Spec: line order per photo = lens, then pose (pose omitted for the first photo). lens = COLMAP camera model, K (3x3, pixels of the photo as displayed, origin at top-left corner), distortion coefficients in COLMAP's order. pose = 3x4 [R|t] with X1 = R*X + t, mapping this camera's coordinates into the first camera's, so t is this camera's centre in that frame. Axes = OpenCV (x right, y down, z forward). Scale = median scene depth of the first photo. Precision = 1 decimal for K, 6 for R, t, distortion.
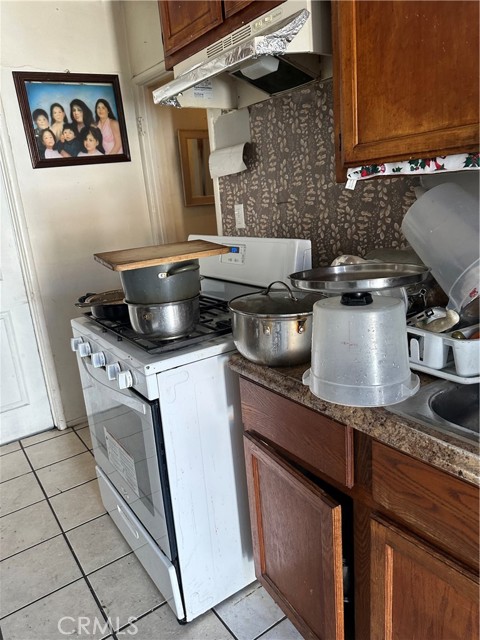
lens RADIAL K [[452.4, 0, 240.8], [0, 452.4, 320.7], [0, 0, 1]] dist [0.007835, -0.023532]
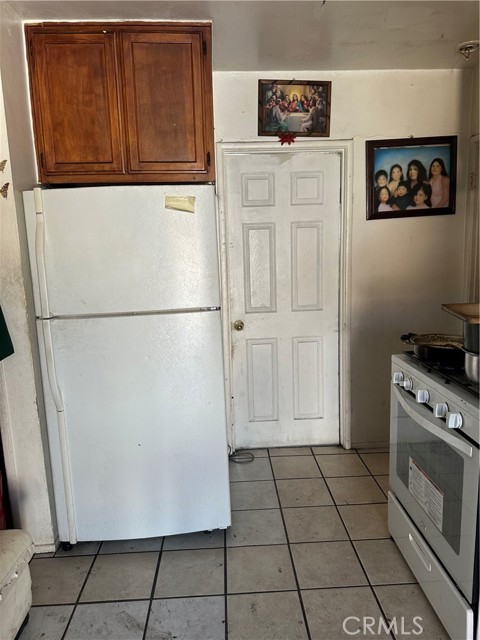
lens RADIAL K [[452.4, 0, 239.9], [0, 452.4, 317.9], [0, 0, 1]] dist [0.007835, -0.023532]
pose [[0.838791, 0.137478, -0.526811, -0.082204], [-0.181020, 0.982968, -0.031703, 0.008777], [0.513481, 0.121955, 0.849391, -0.126859]]
